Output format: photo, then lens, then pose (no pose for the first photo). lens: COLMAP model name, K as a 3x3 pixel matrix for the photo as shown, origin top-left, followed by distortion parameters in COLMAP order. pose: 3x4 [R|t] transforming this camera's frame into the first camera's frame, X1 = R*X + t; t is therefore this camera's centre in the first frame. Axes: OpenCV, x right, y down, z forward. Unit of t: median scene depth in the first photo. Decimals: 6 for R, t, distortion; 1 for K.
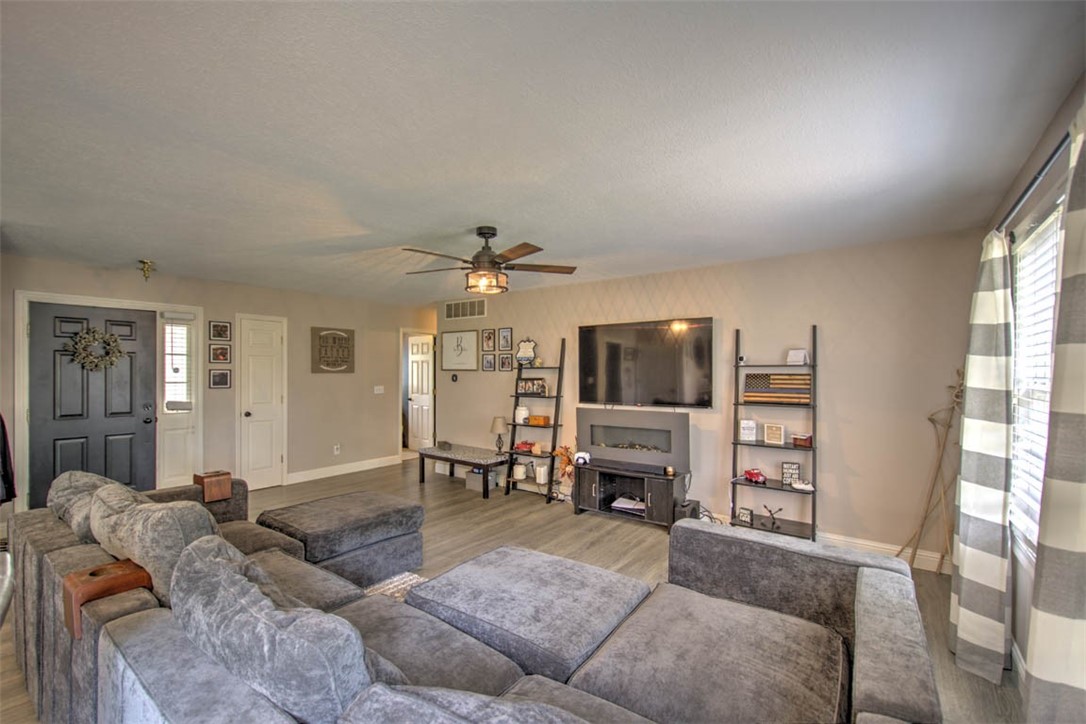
lens RADIAL K [[470.1, 0, 547.4], [0, 470.1, 367.8], [0, 0, 1]] dist [-0.007553, -0.002066]
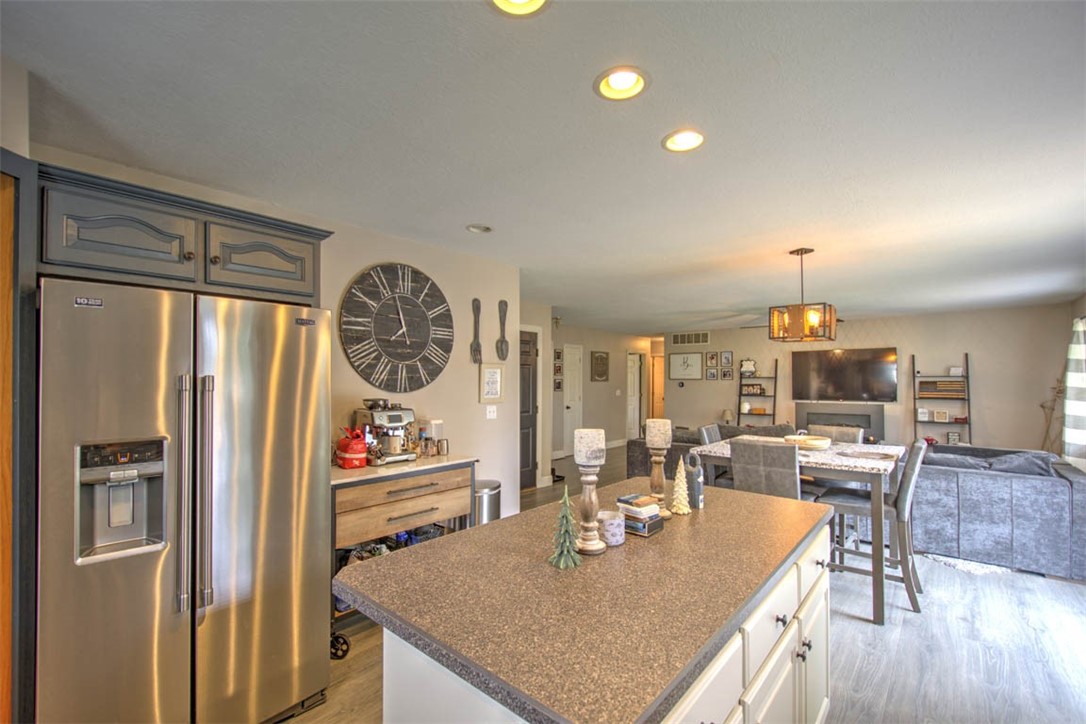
lens RADIAL K [[470.1, 0, 538.8], [0, 470.1, 371.2], [0, 0, 1]] dist [-0.007553, -0.002066]
pose [[0.995519, -0.003235, -0.094511, -0.771686], [0.002259, 0.999943, -0.010426, -0.008921], [0.094539, 0.010166, 0.995469, -0.795396]]
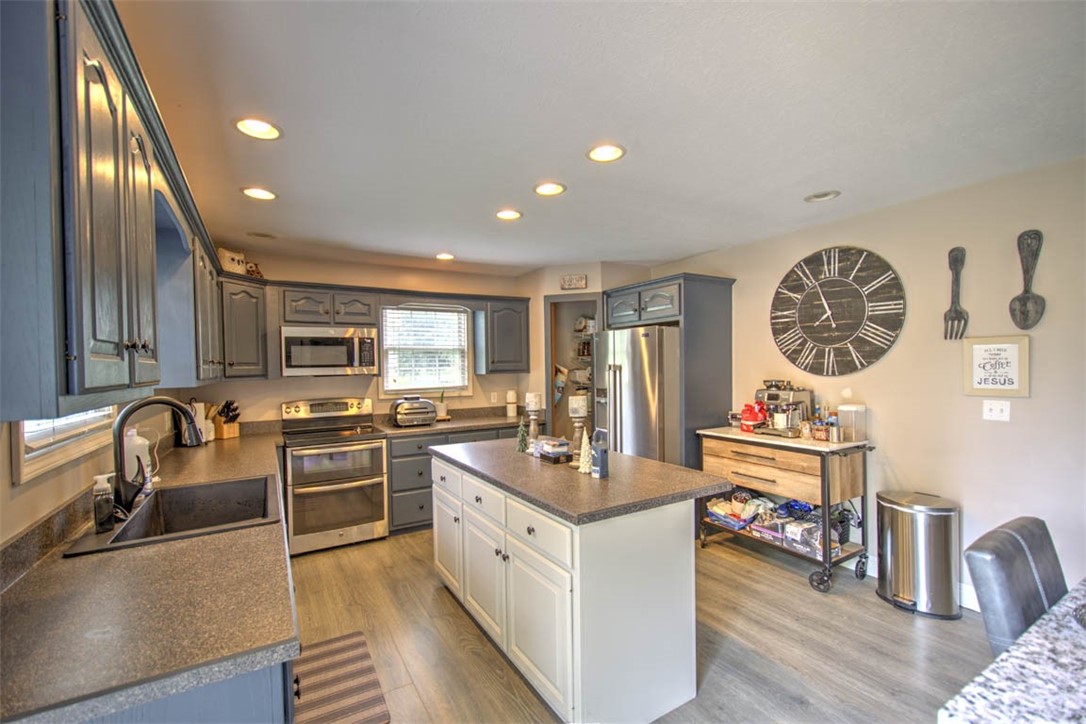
lens RADIAL K [[470.1, 0, 550.3], [0, 470.1, 369.6], [0, 0, 1]] dist [-0.007553, -0.002066]
pose [[-0.384405, 0.009902, -0.923111, 0.467153], [0.022370, 0.999749, 0.001408, 0.000535], [0.922894, -0.020109, -0.384530, 0.476986]]
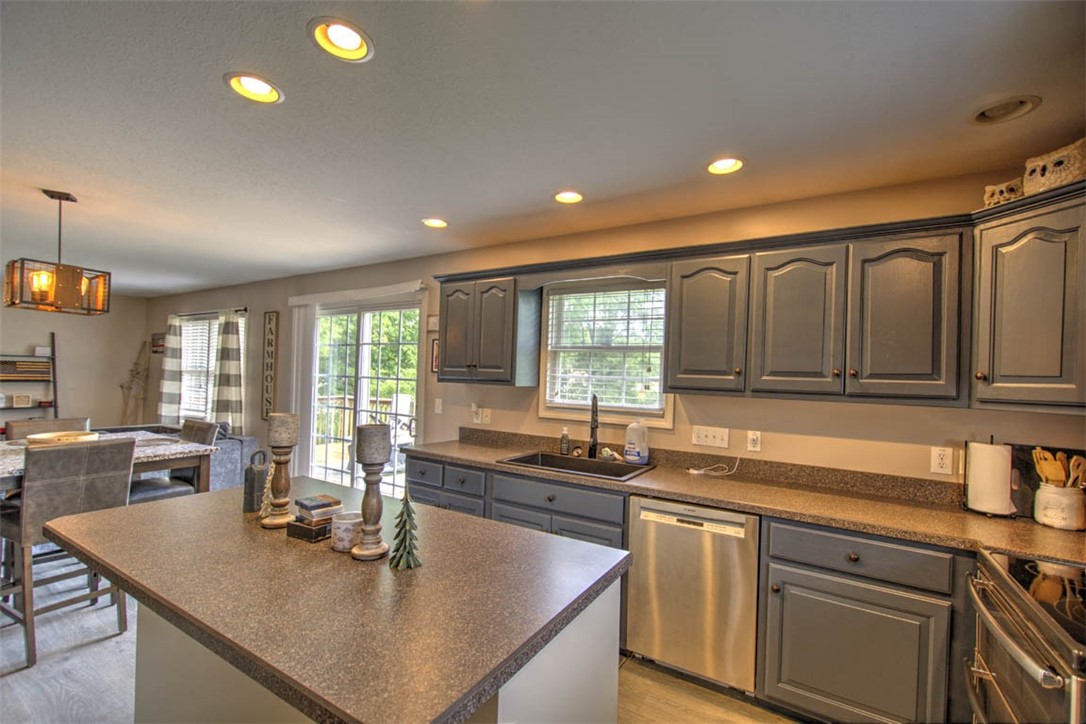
lens RADIAL K [[470.1, 0, 541.9], [0, 470.1, 371.7], [0, 0, 1]] dist [-0.007553, -0.002066]
pose [[-0.080196, 0.000582, 0.996779, -1.087551], [-0.035279, 0.999372, -0.003422, -0.008361], [-0.996155, -0.035440, -0.080125, -0.533587]]
